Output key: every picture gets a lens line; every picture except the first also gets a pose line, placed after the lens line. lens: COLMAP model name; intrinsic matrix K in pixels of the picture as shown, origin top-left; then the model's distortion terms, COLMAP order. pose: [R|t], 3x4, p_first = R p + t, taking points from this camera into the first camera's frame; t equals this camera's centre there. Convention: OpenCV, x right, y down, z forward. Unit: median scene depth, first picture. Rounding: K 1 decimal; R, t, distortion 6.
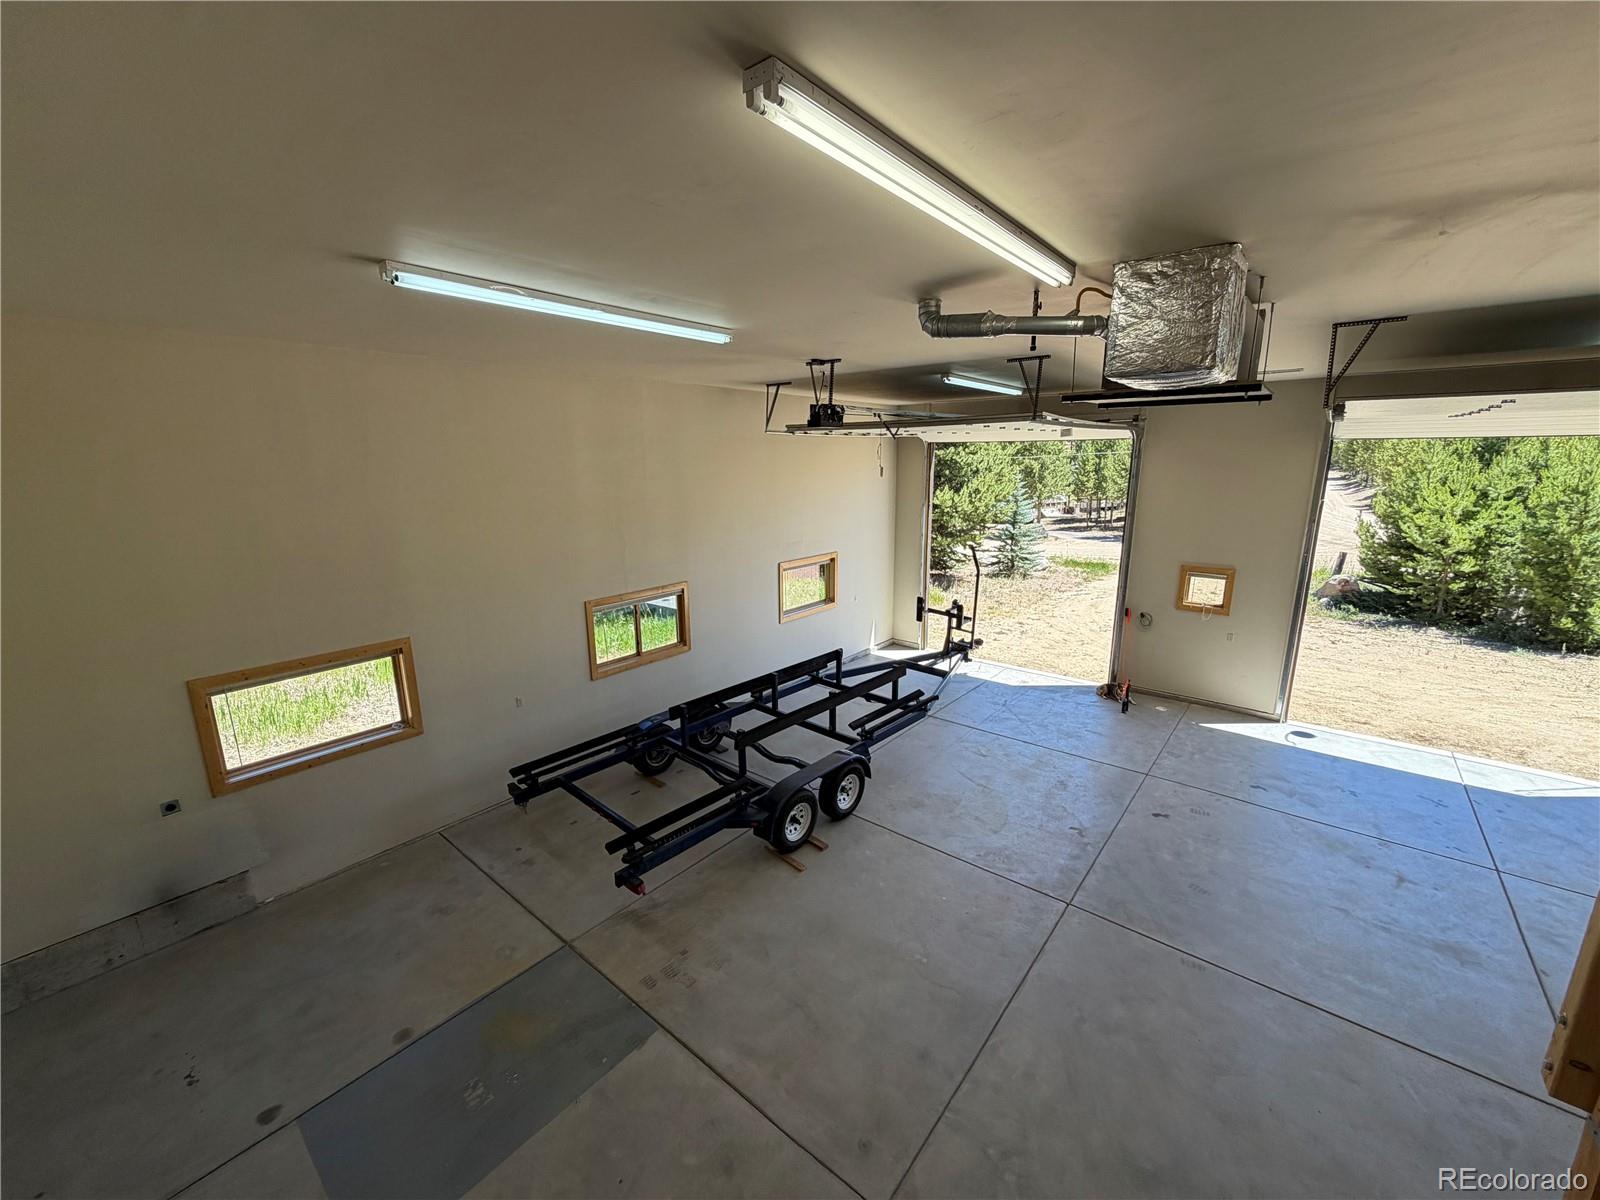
lens RADIAL K [[634.8, 0, 794.0], [0, 634.8, 598.8], [0, 0, 1]] dist [-0.000330, -0.000234]
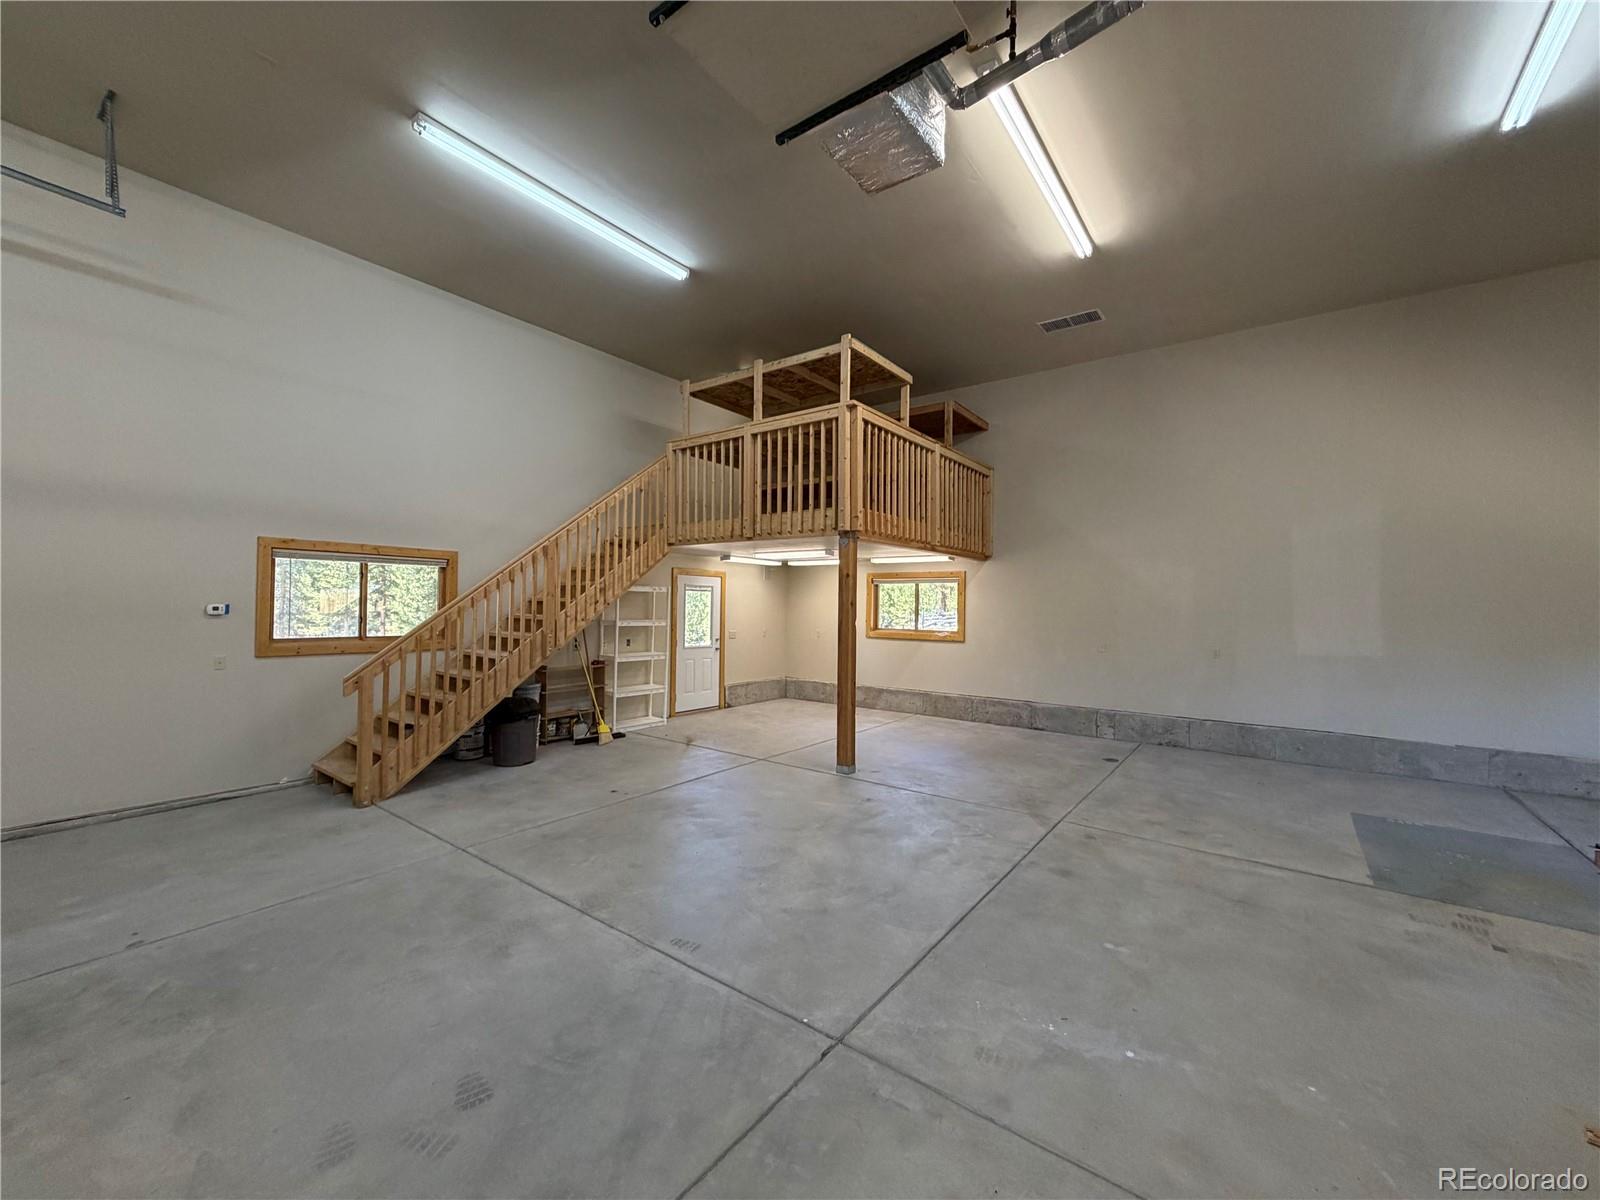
lens RADIAL K [[637.9, 0, 795.2], [0, 637.9, 598.3], [0, 0, 1]] dist [0.001139, -0.000014]
pose [[-0.998807, -0.003367, -0.048707, 0.250725], [-0.013375, 0.978325, 0.206644, 0.050485], [0.046955, 0.207049, -0.977203, 0.699773]]
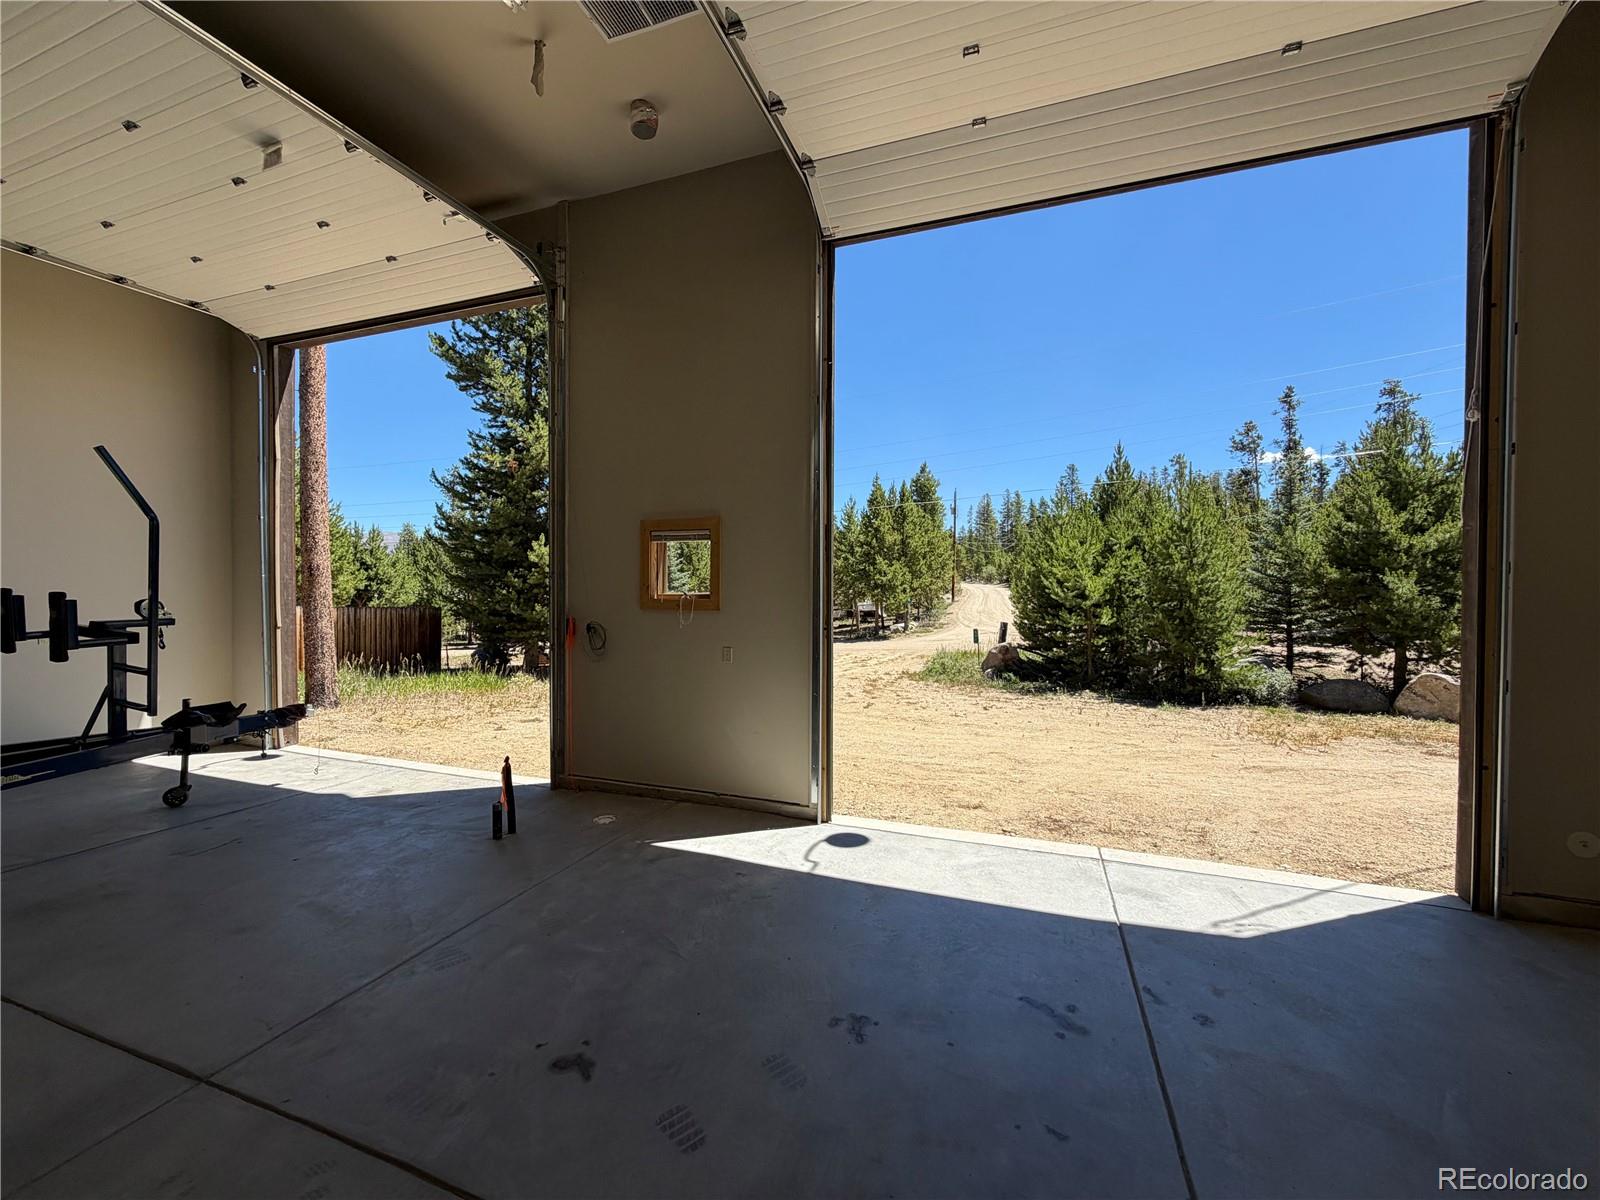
lens RADIAL K [[637.9, 0, 795.2], [0, 637.9, 598.3], [0, 0, 1]] dist [0.001139, -0.000014]
pose [[0.941283, 0.008825, 0.337503, 0.507866], [0.061391, 0.978519, -0.196804, 0.106510], [-0.331990, 0.205968, 0.920522, 0.457779]]
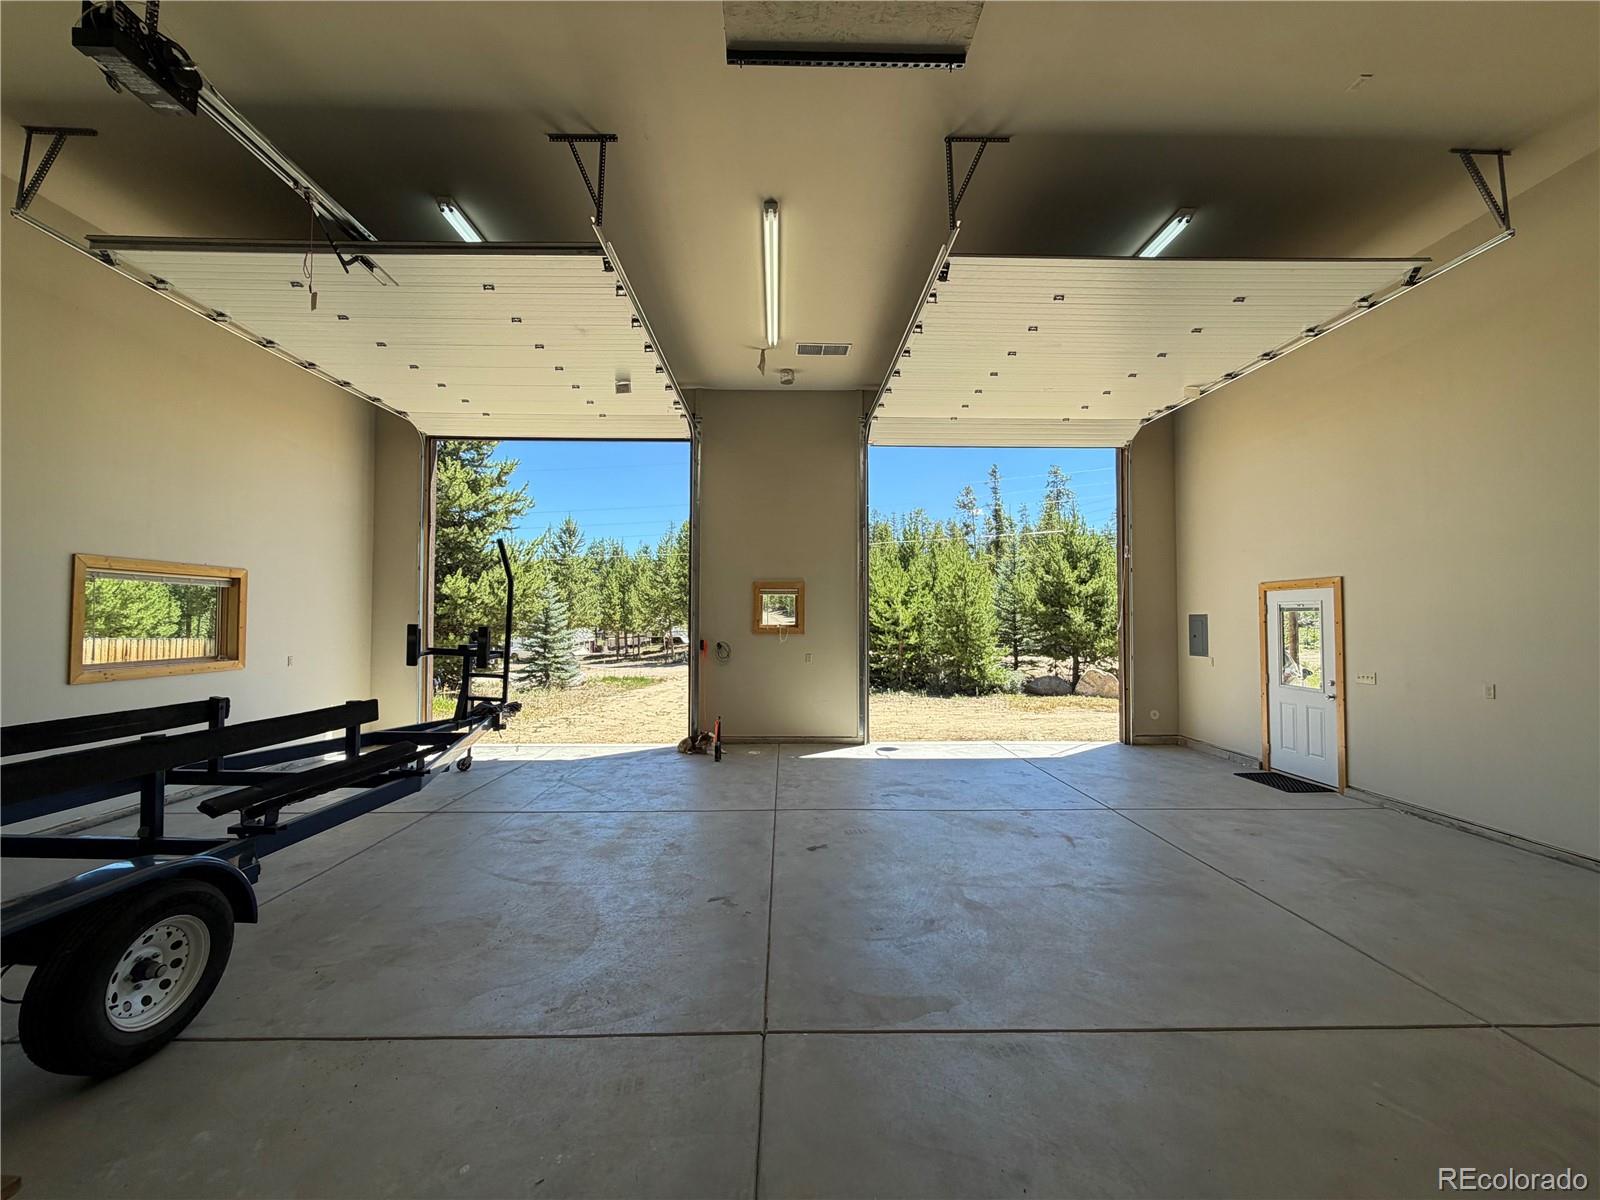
lens RADIAL K [[637.9, 0, 795.2], [0, 637.9, 598.3], [0, 0, 1]] dist [0.001139, -0.000014]
pose [[0.756825, 0.031261, 0.652869, 0.072616], [0.133764, 0.970307, -0.201524, 0.140981], [-0.639783, 0.239849, 0.730171, 0.297218]]
